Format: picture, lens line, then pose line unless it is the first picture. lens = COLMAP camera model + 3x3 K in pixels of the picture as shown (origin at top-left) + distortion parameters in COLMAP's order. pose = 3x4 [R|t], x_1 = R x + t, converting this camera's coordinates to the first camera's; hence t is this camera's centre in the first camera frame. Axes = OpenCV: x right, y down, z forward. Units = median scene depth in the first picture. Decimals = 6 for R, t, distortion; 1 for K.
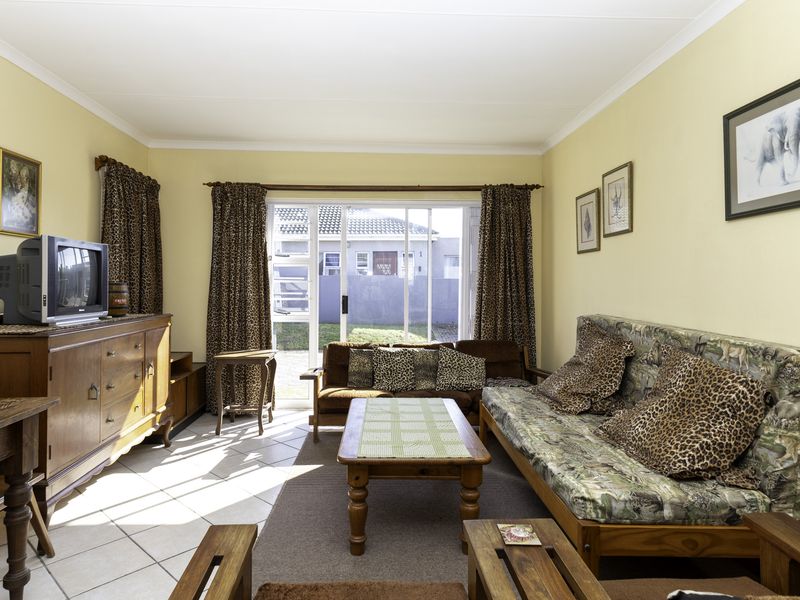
lens RADIAL K [[496.5, 0, 393.7], [0, 496.5, 288.6], [0, 0, 1]] dist [0.011271, 0.001155]
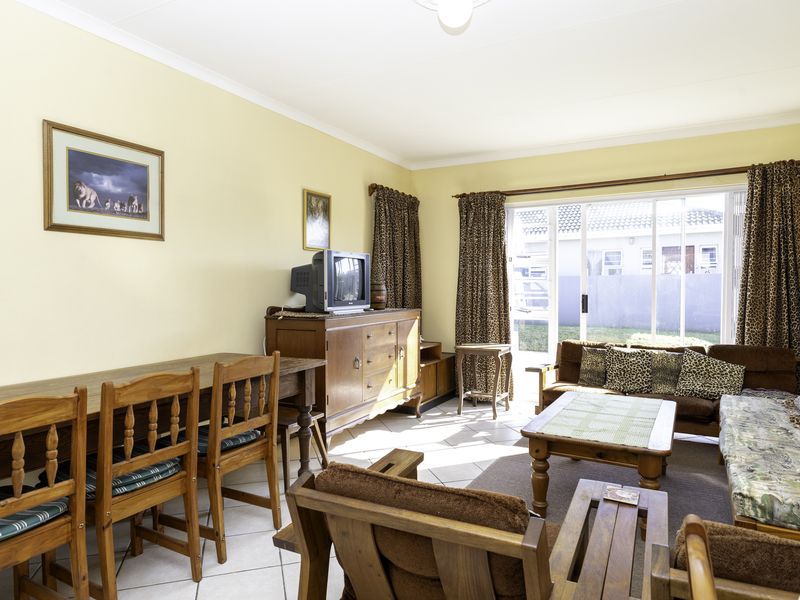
lens RADIAL K [[518.9, 0, 401.4], [0, 518.9, 303.7], [0, 0, 1]] dist [-0.001367, -0.000888]
pose [[0.857912, 0.008186, -0.513731, 0.179567], [0.004277, 0.999725, 0.023072, 0.009803], [0.513779, -0.021991, 0.857641, -0.116756]]
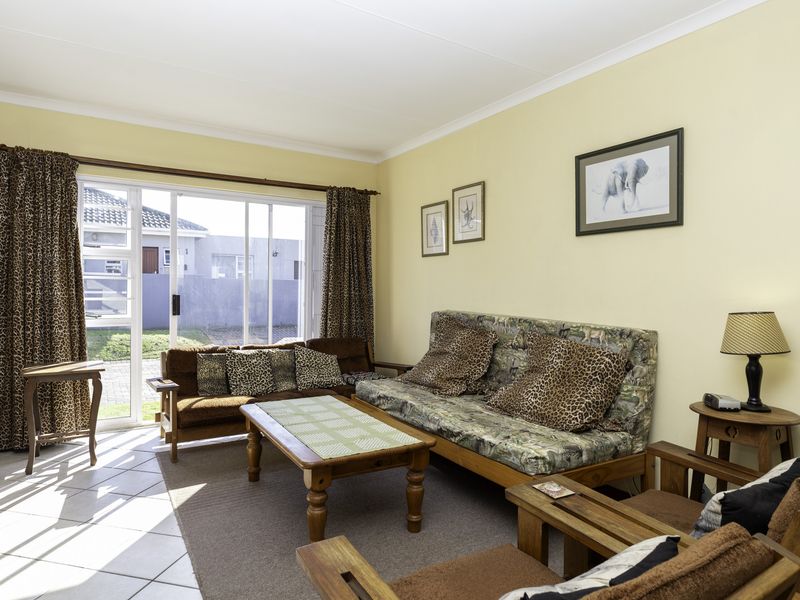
lens RADIAL K [[490.9, 0, 400.0], [0, 490.9, 300.0], [0, 0, 1]] dist [-0.002581, -0.000518]
pose [[0.868907, -0.006606, 0.494932, -0.275249], [-0.003864, 0.999790, 0.020128, 0.006409], [-0.494961, -0.019402, 0.868699, 0.070383]]
